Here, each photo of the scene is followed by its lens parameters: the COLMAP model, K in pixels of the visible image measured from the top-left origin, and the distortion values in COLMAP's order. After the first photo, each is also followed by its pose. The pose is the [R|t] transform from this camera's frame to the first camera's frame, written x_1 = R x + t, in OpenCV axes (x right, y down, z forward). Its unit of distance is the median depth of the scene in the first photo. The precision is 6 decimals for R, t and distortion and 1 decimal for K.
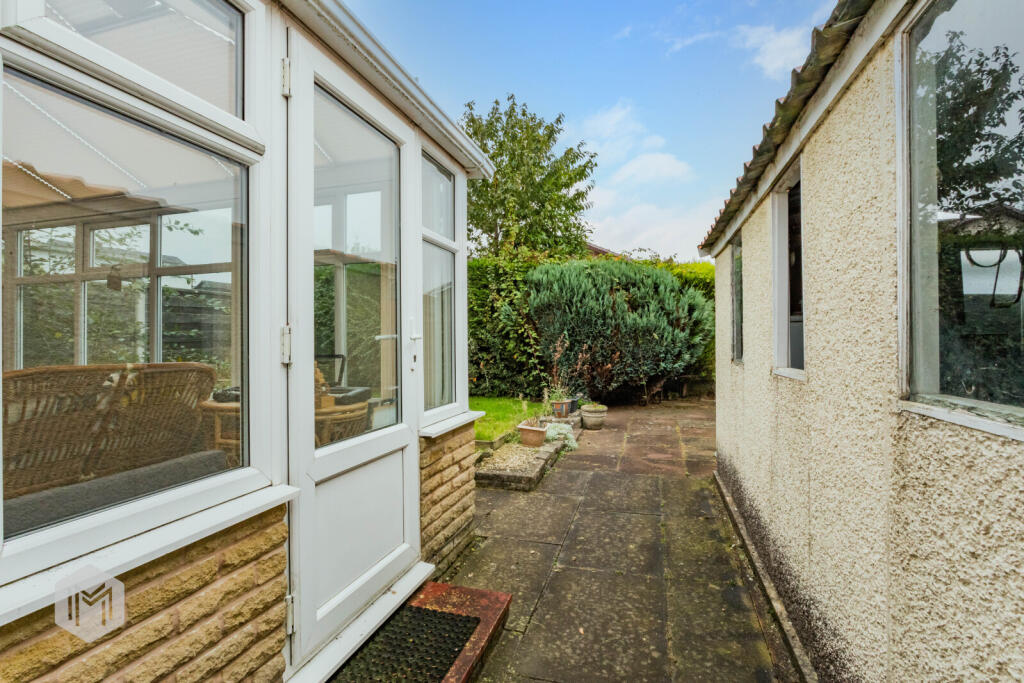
lens RADIAL K [[493.5, 0, 511.9], [0, 493.5, 339.4], [0, 0, 1]] dist [-0.010006, 0.004257]
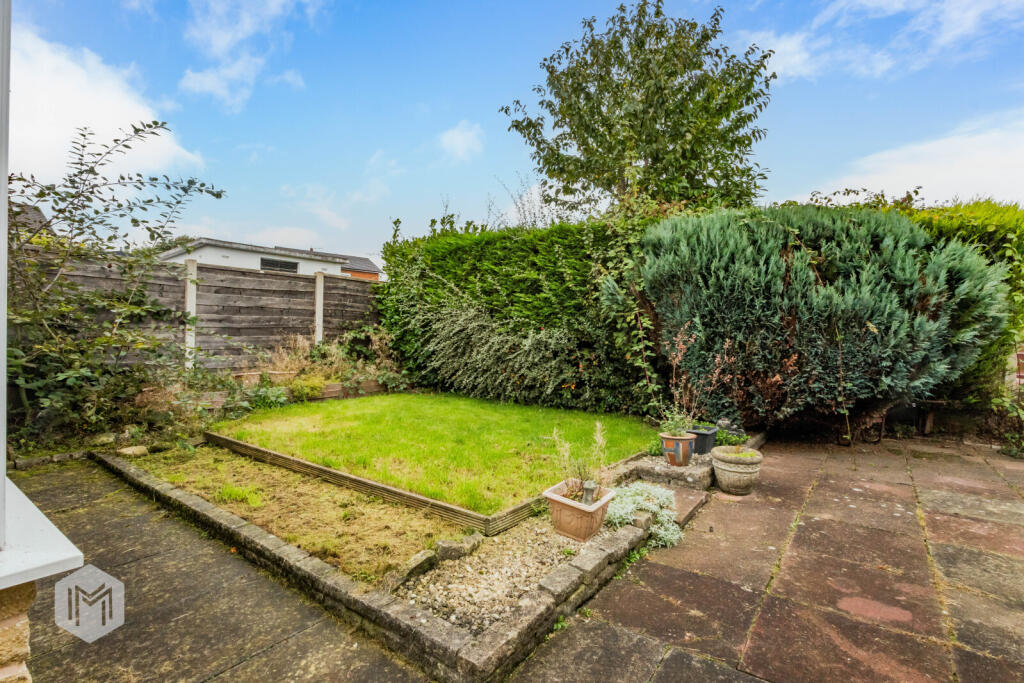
lens RADIAL K [[493.5, 0, 509.3], [0, 493.5, 339.0], [0, 0, 1]] dist [-0.010006, 0.004257]
pose [[0.936926, 0.021770, -0.348848, 0.101525], [-0.020672, 0.999763, 0.006871, 0.009906], [0.348915, 0.000774, 0.937154, 0.338922]]
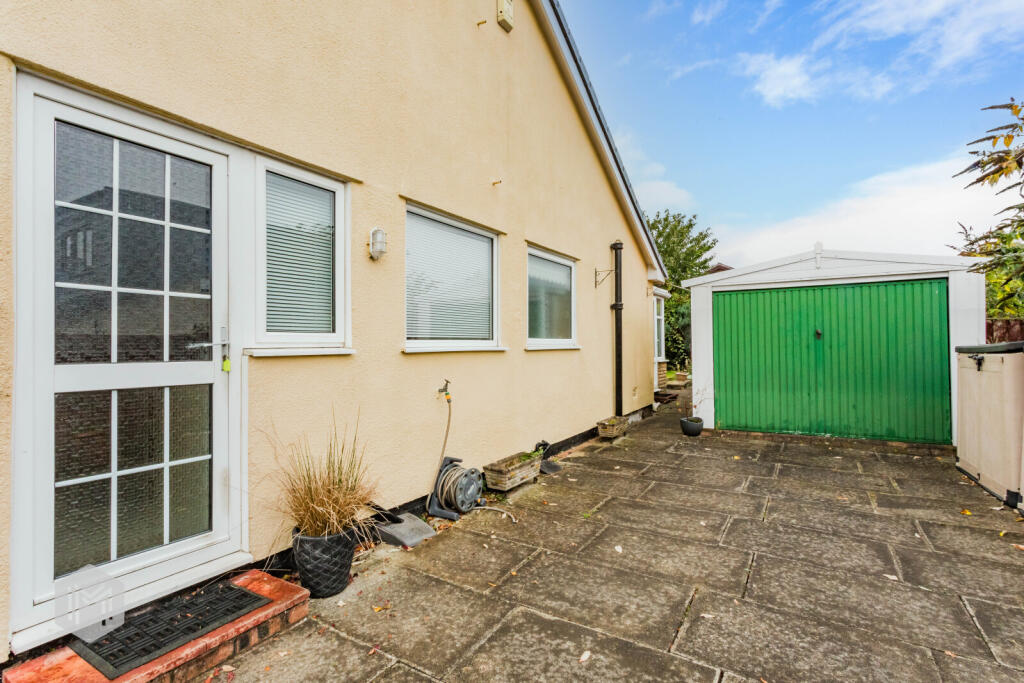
lens RADIAL K [[485.0, 0, 511.8], [0, 485.0, 338.8], [0, 0, 1]] dist [0.000675, 0.000988]
pose [[0.960112, -0.006870, -0.279530, -0.070901], [0.005274, 0.999965, -0.006464, -0.000164], [0.279565, 0.004732, 0.960115, -1.191167]]
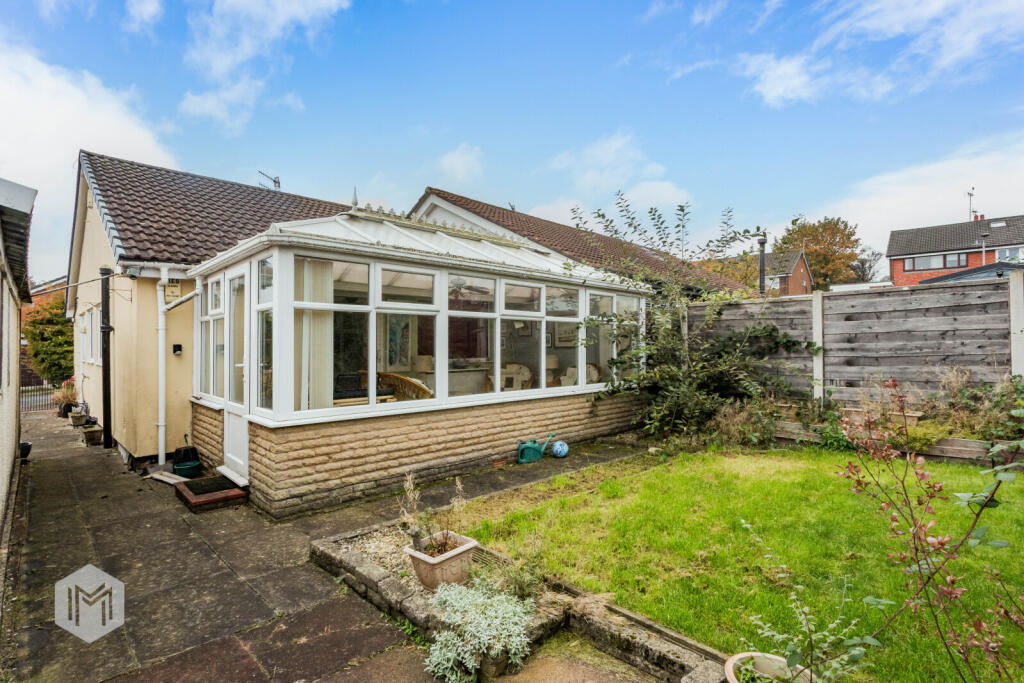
lens RADIAL K [[493.5, 0, 508.8], [0, 493.5, 344.8], [0, 0, 1]] dist [-0.010006, 0.004257]
pose [[-0.480201, 0.000148, -0.877158, 0.322129], [0.008478, 0.999954, -0.004473, -0.017415], [0.877117, -0.009585, -0.480181, 0.921895]]
